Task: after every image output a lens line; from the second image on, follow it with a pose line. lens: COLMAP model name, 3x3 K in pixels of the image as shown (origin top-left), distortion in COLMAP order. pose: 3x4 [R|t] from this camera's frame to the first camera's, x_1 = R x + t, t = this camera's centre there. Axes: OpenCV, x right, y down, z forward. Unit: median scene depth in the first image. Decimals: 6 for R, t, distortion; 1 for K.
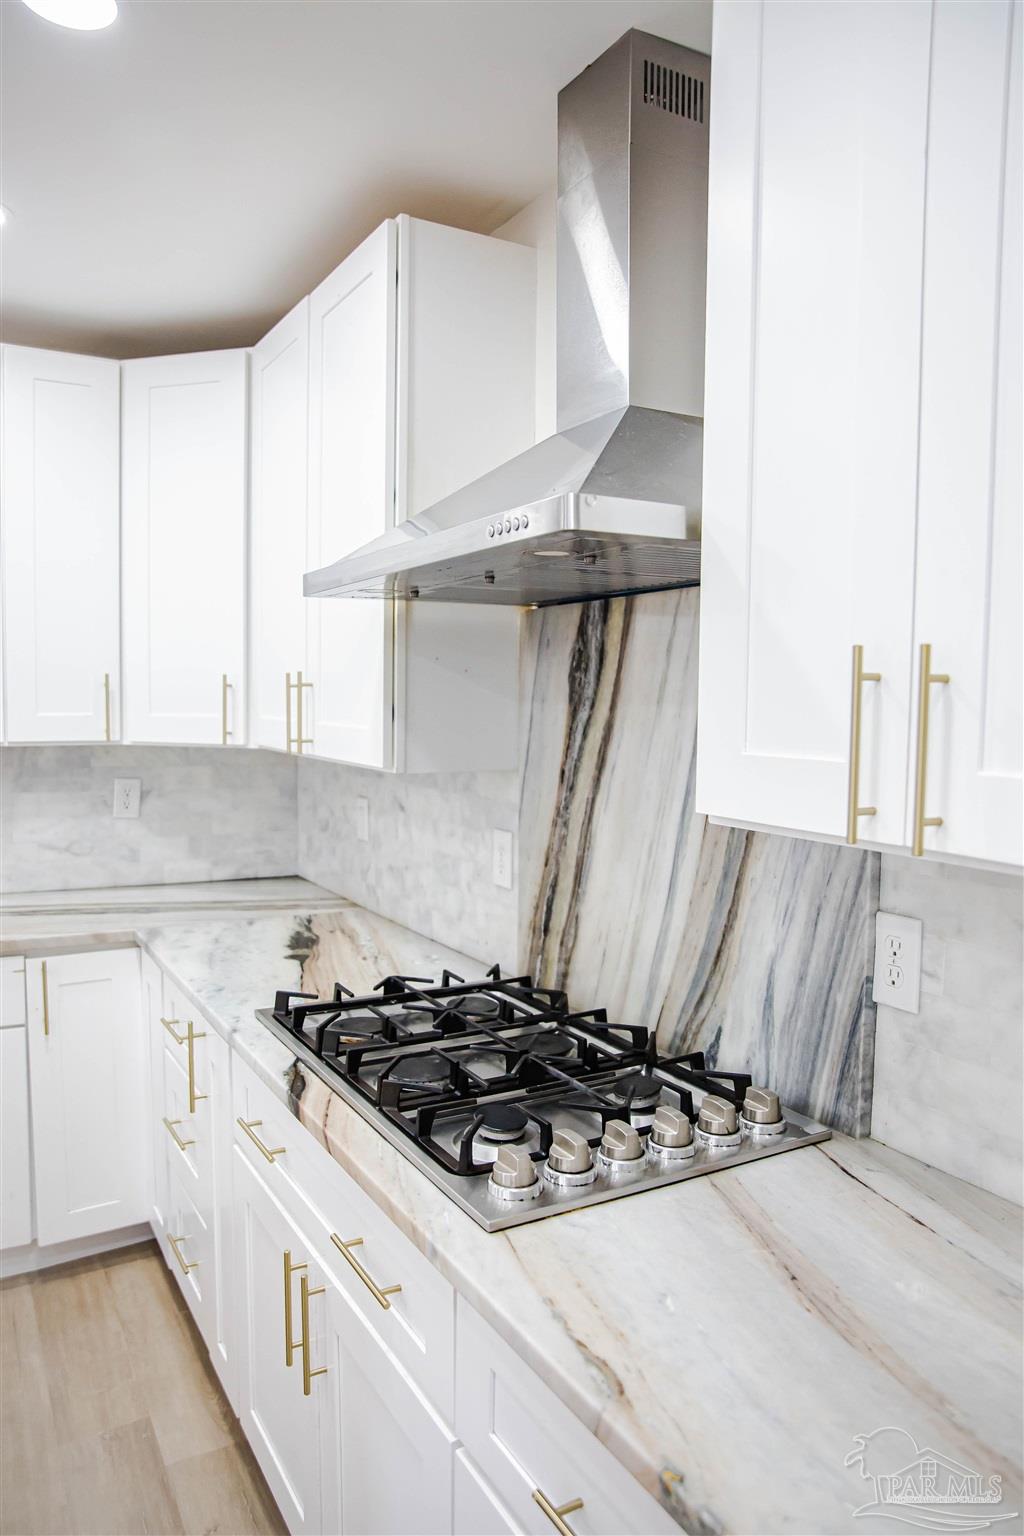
lens RADIAL K [[1062.2, 0, 509.2], [0, 1062.2, 767.2], [0, 0, 1]] dist [-0.026925, 0.001522]
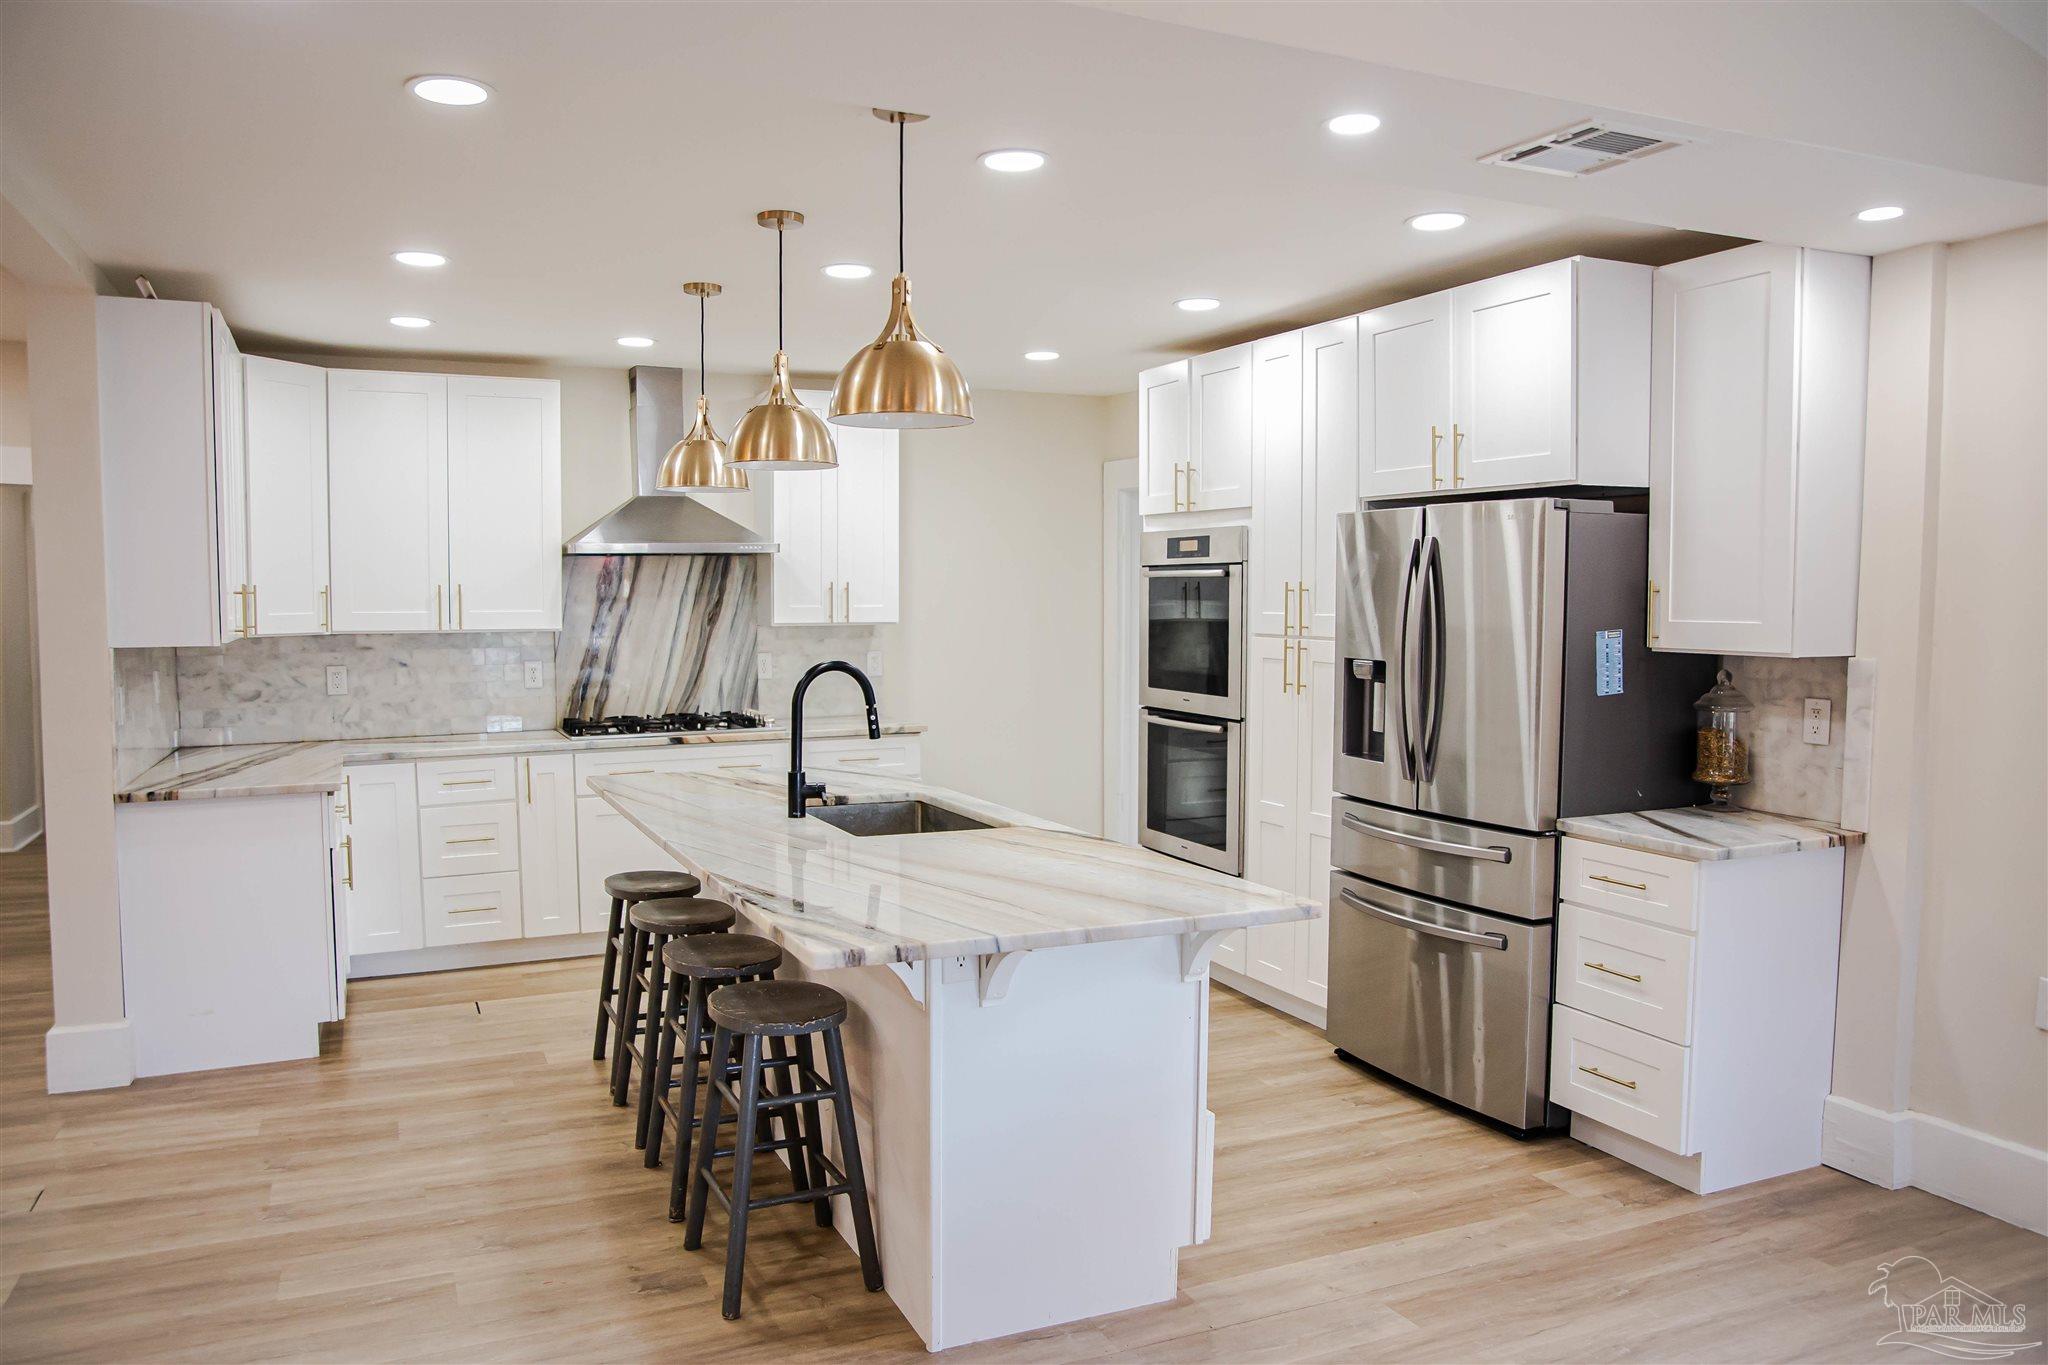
lens RADIAL K [[1416.3, 0, 1024.4], [0, 1416.3, 680.8], [0, 0, 1]] dist [-0.026925, 0.001522]
pose [[0.043198, -0.070105, 0.996604, -3.374240], [0.065570, 0.995583, 0.067191, -0.021924], [-0.996913, 0.062444, 0.047604, -0.067612]]
